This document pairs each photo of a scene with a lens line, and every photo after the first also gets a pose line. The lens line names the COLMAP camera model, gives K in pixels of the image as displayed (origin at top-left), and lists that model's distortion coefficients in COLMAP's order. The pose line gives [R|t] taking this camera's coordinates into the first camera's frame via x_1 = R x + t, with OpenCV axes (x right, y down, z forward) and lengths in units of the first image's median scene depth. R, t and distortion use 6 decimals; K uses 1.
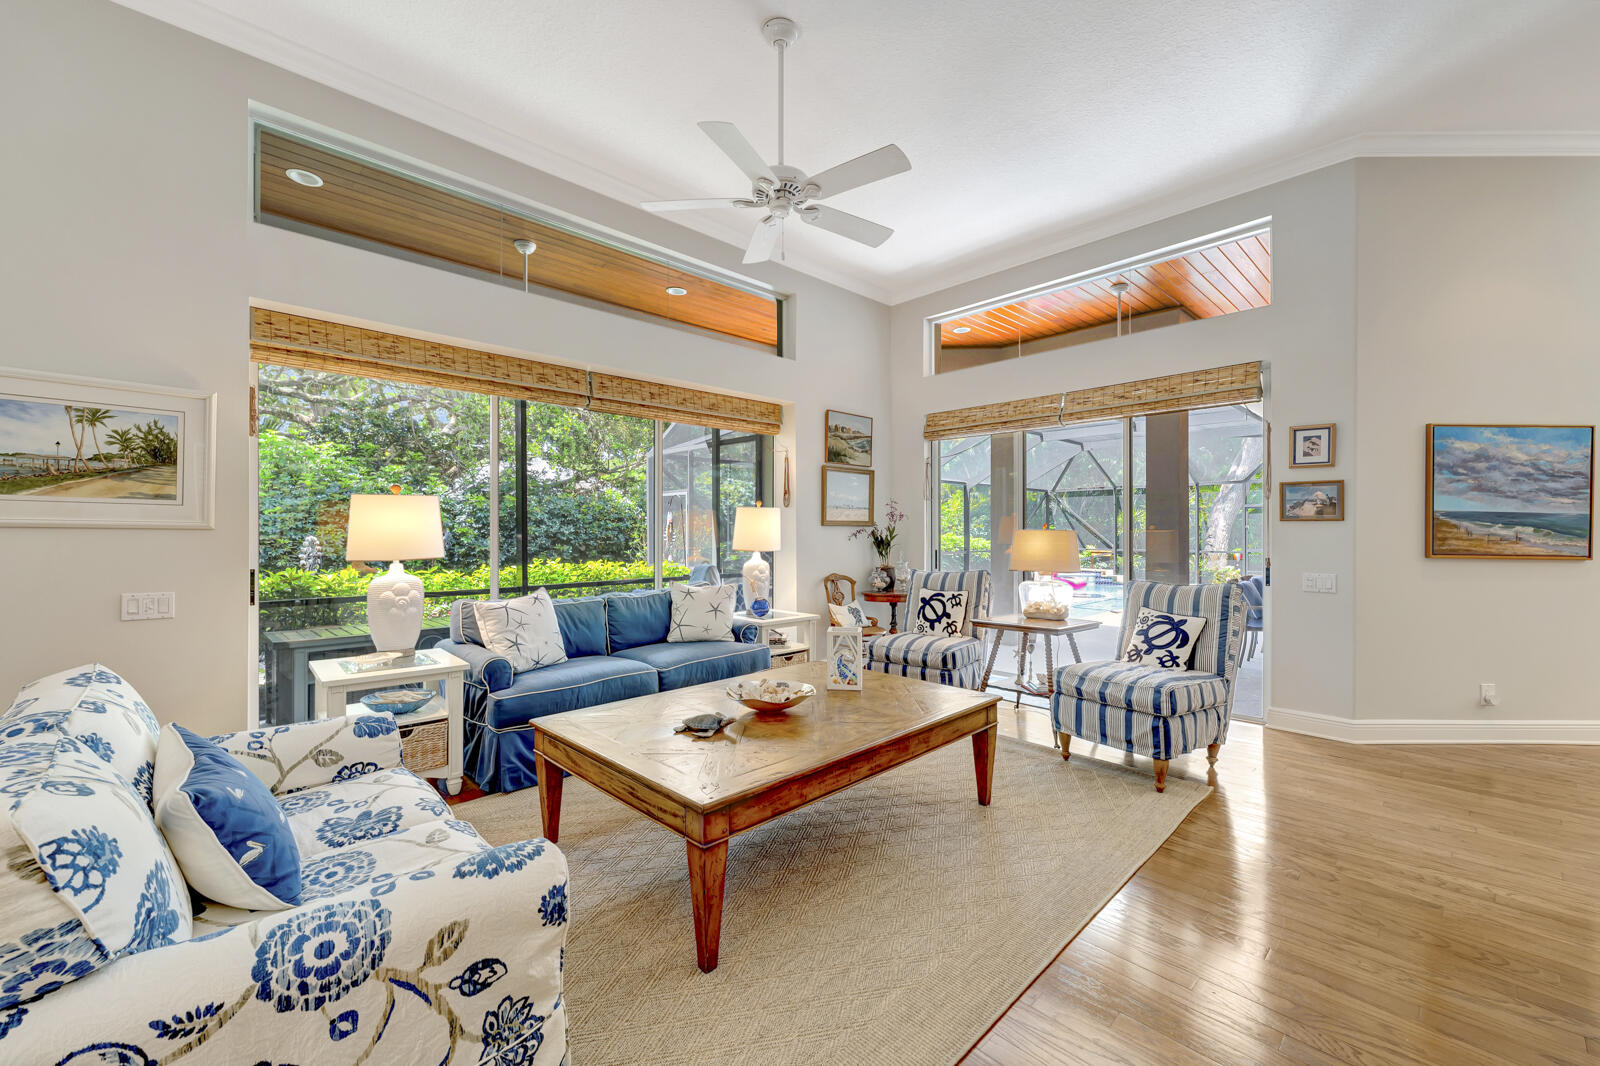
lens RADIAL K [[642.9, 0, 799.8], [0, 642.9, 530.5], [0, 0, 1]] dist [-0.000111, 0.000155]
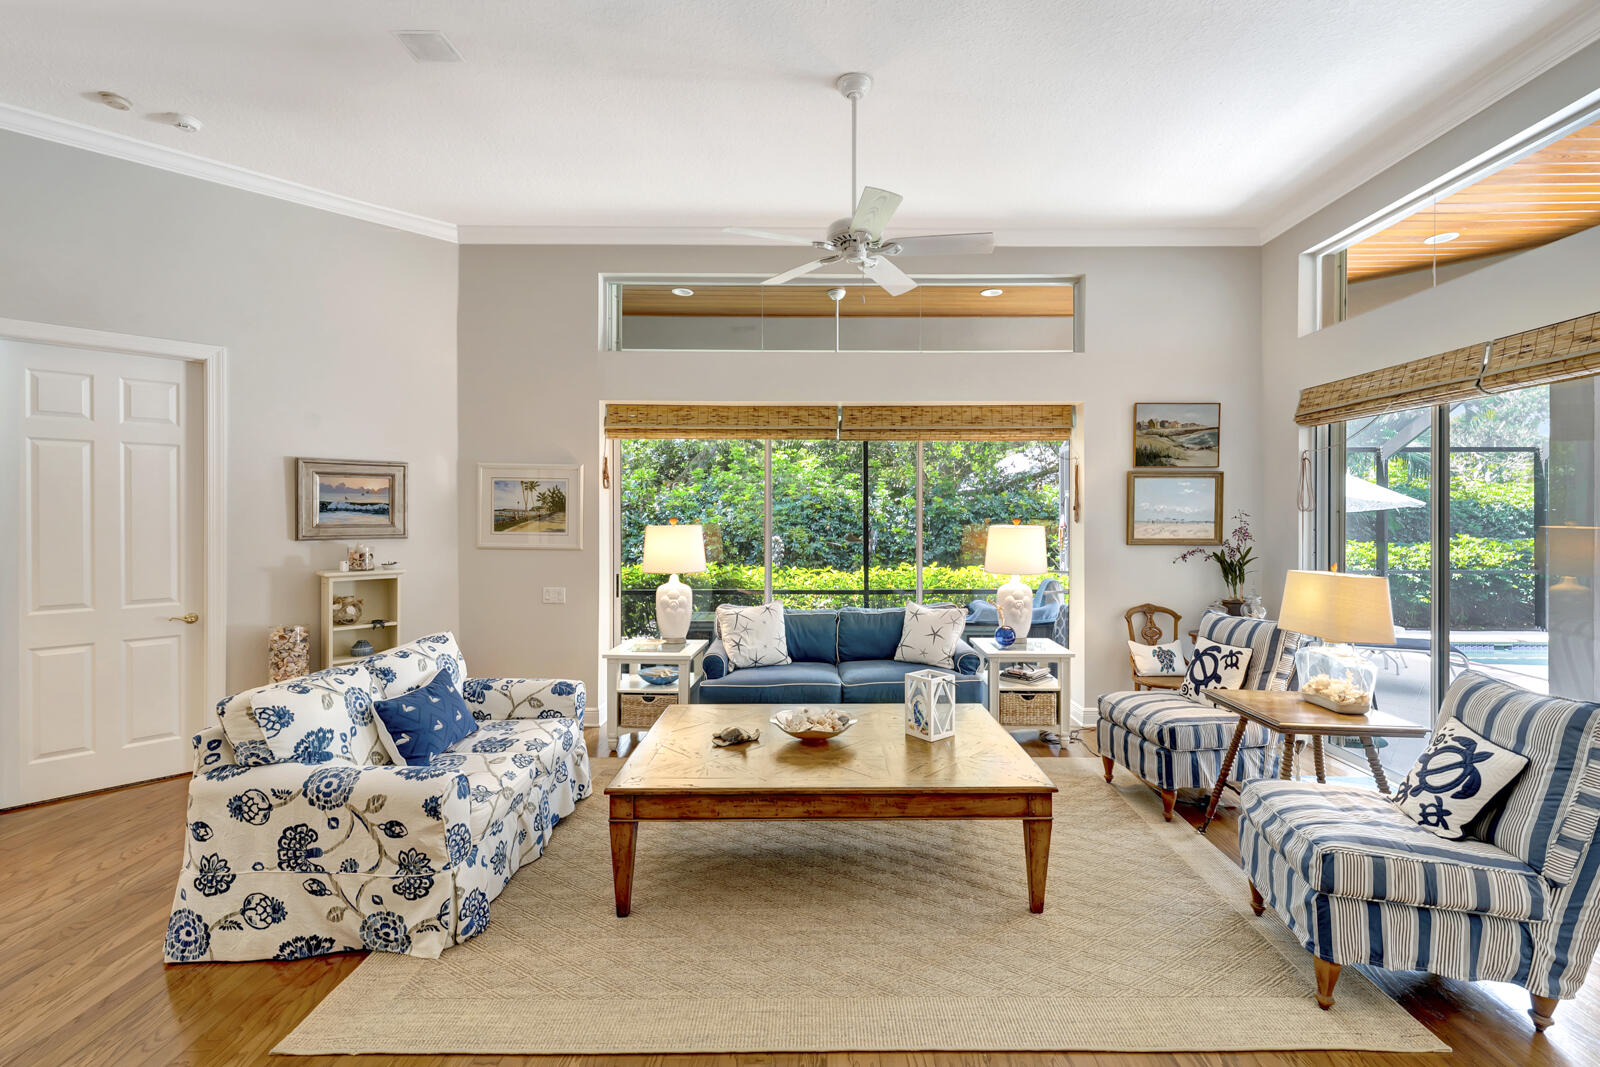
lens RADIAL K [[697.8, 0, 818.9], [0, 697.8, 514.5], [0, 0, 1]] dist [0.007940, 0.000013]
pose [[0.718693, -0.000384, -0.695327, 0.544103], [0.000028, 1.000000, -0.000523, -0.066692], [0.695327, 0.000356, 0.718693, 0.117616]]
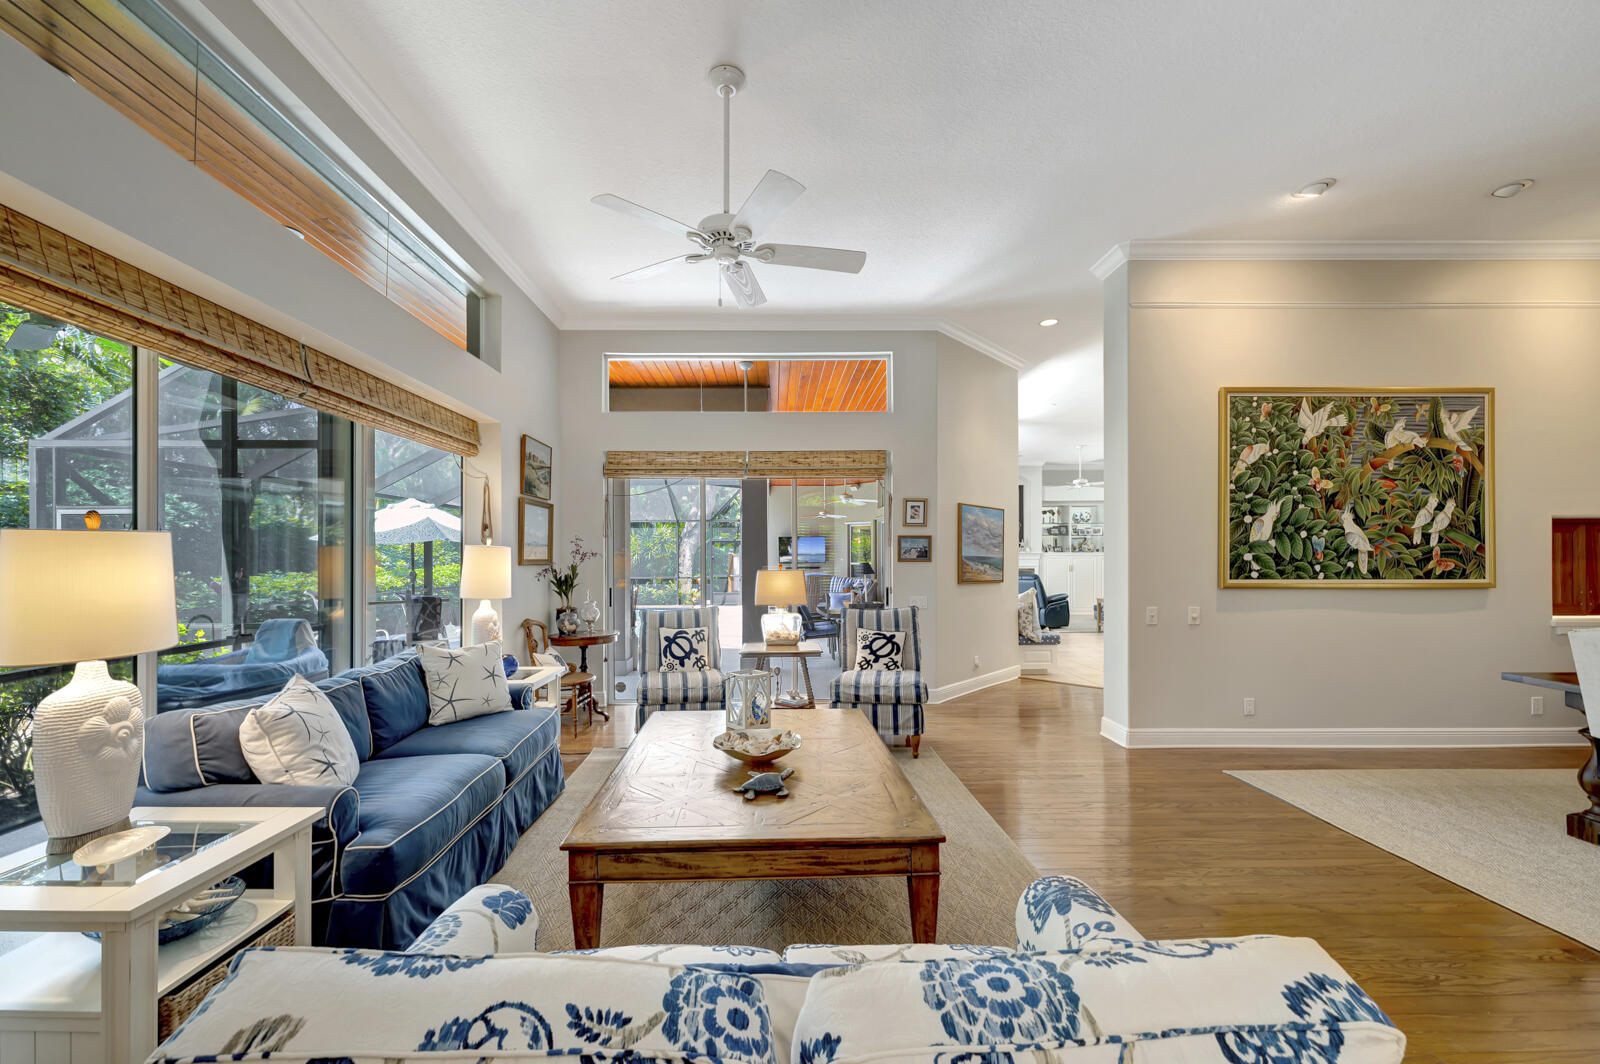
lens RADIAL K [[646.3, 0, 779.4], [0, 646.3, 555.9], [0, 0, 1]] dist [0.000038, -0.000039]
pose [[0.682594, -0.000694, 0.730797, -0.537284], [0.002101, 0.999997, -0.001013, -0.028013], [-0.730795, 0.002226, 0.682594, 0.199432]]
